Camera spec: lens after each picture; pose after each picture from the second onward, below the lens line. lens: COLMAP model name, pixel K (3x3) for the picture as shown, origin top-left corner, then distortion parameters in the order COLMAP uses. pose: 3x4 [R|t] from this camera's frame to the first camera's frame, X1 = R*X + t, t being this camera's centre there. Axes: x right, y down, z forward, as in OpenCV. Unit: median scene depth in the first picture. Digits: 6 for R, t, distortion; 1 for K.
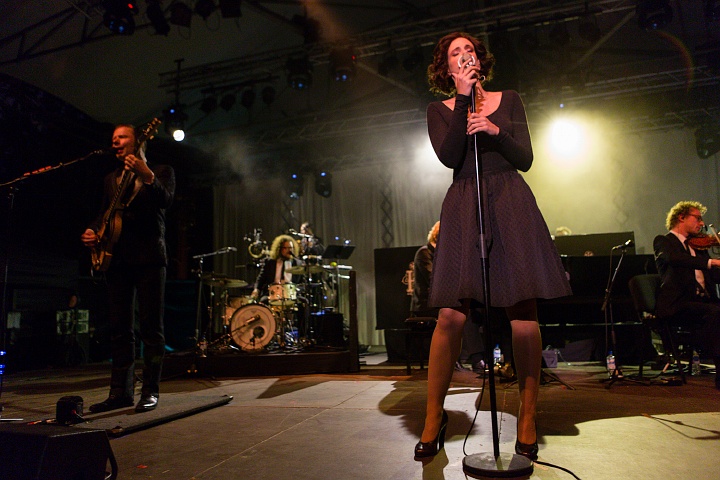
lens RADIAL K [[508.1, 0, 360.0], [0, 508.1, 240.0], [0, 0, 1]] dist [-0.003457, 0.000407]
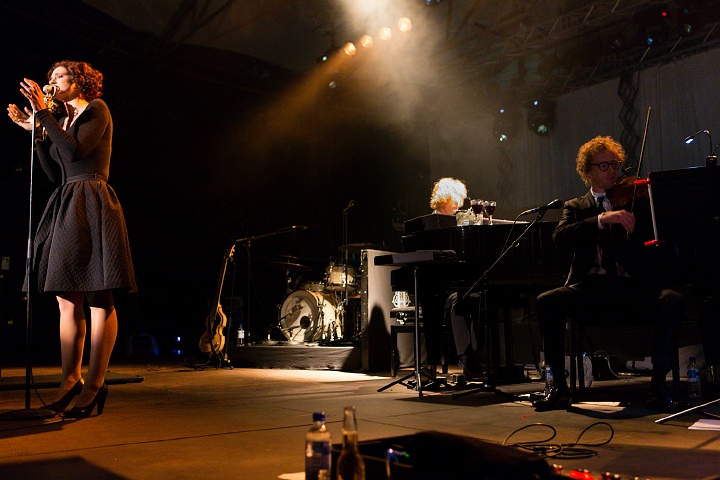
lens RADIAL K [[786.7, 0, 360.0], [0, 786.7, 240.0], [0, 0, 1]] dist [-0.023810, 0.000606]
pose [[0.806332, -0.039987, -0.590110, 0.464260], [0.078900, 0.996067, 0.040313, -0.006198], [0.586177, -0.079065, 0.806316, -0.027651]]
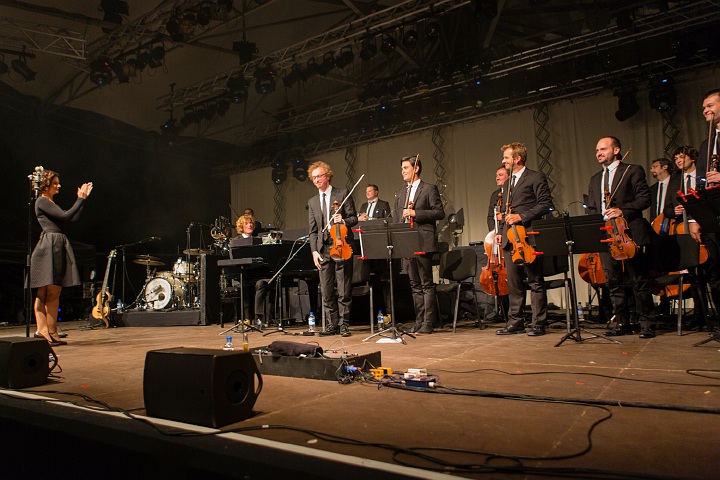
lens RADIAL K [[540.4, 0, 326.3], [0, 540.4, 215.4], [0, 0, 1]] dist [-0.002444, 0.002963]
pose [[0.940574, -0.046620, -0.336372, 0.512868], [0.057114, 0.998139, 0.021365, -0.037129], [0.334750, -0.039306, 0.941487, -0.184310]]
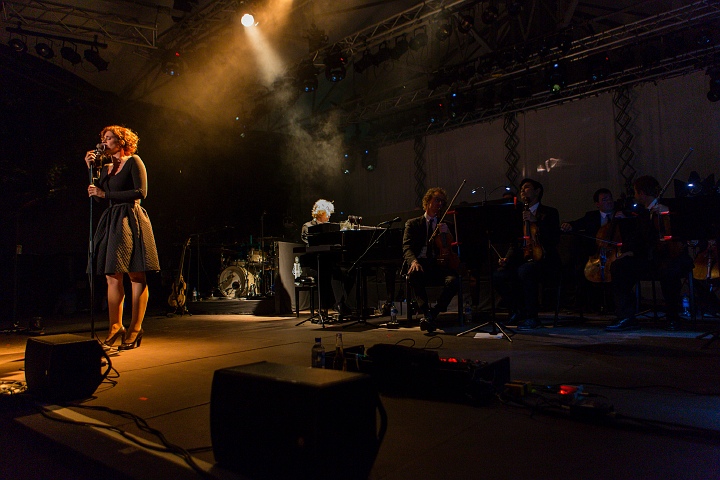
lens RADIAL K [[497.1, 0, 360.0], [0, 497.1, 240.0], [0, 0, 1]] dist [-0.005496, 0.001315]
pose [[0.922291, -0.027267, -0.385534, 0.451791], [0.062559, 0.994886, 0.079293, -0.024373], [0.381401, -0.097250, 0.919280, -0.101401]]
